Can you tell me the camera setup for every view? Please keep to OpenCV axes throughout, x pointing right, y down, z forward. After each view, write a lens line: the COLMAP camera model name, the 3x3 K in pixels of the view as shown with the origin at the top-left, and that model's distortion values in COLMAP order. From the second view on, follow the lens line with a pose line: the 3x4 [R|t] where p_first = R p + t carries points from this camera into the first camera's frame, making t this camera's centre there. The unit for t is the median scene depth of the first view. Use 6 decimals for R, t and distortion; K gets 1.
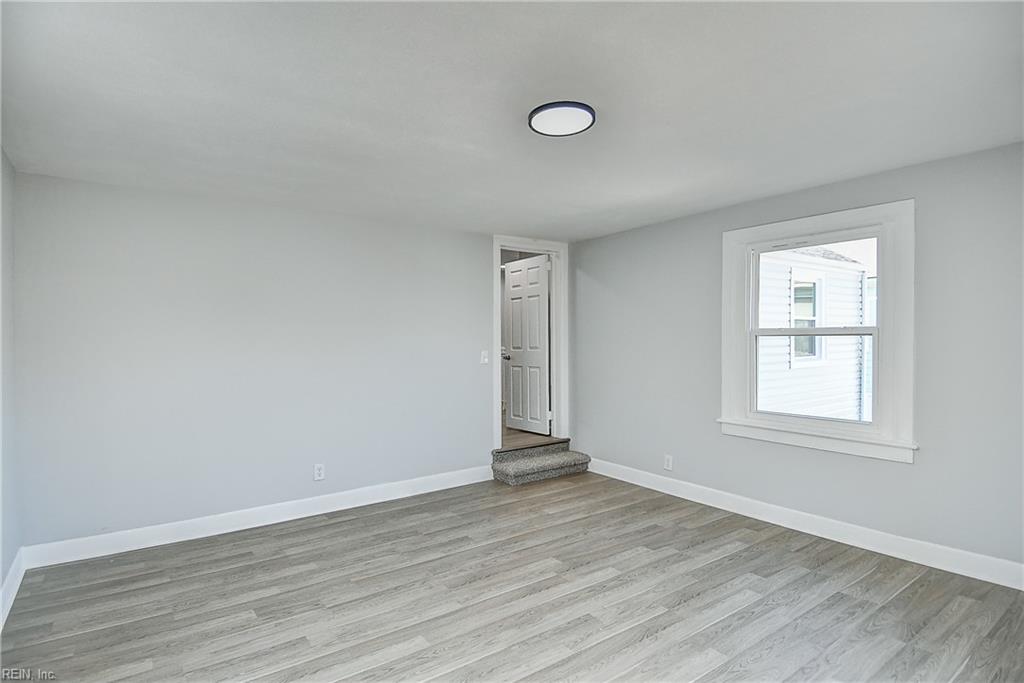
lens RADIAL K [[536.2, 0, 512.0], [0, 536.2, 341.5], [0, 0, 1]] dist [-0.002948, -0.001118]
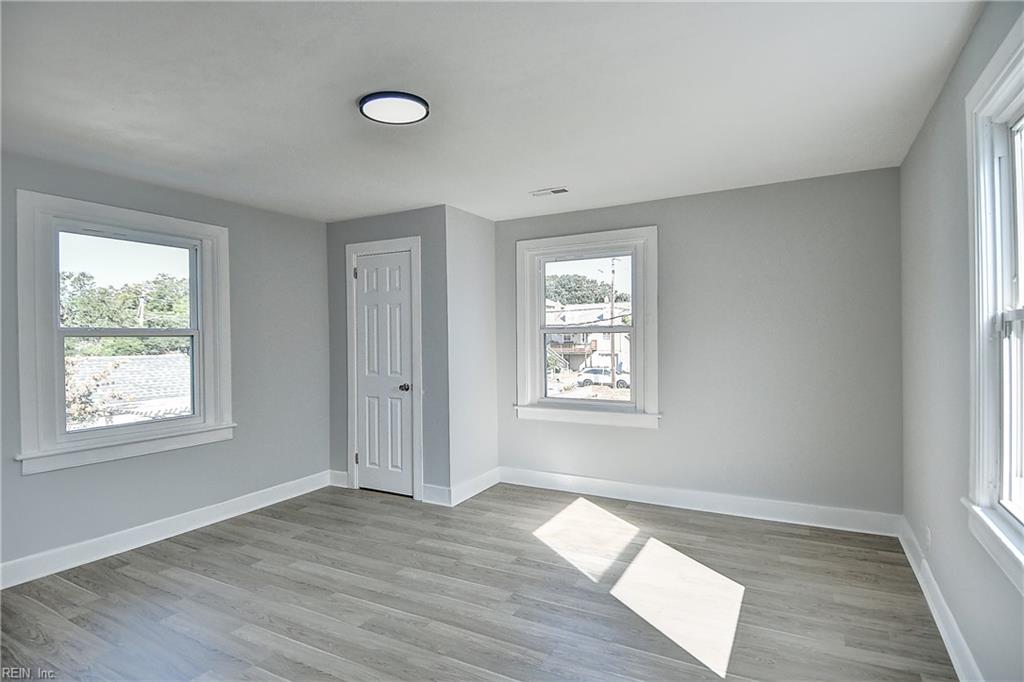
lens RADIAL K [[536.2, 0, 512.0], [0, 536.2, 341.0], [0, 0, 1]] dist [-0.002948, -0.001118]
pose [[-0.420947, 0.005851, 0.907067, -0.663526], [0.019752, 0.999801, 0.002717, 0.008604], [-0.906870, 0.019060, -0.420979, 0.918751]]
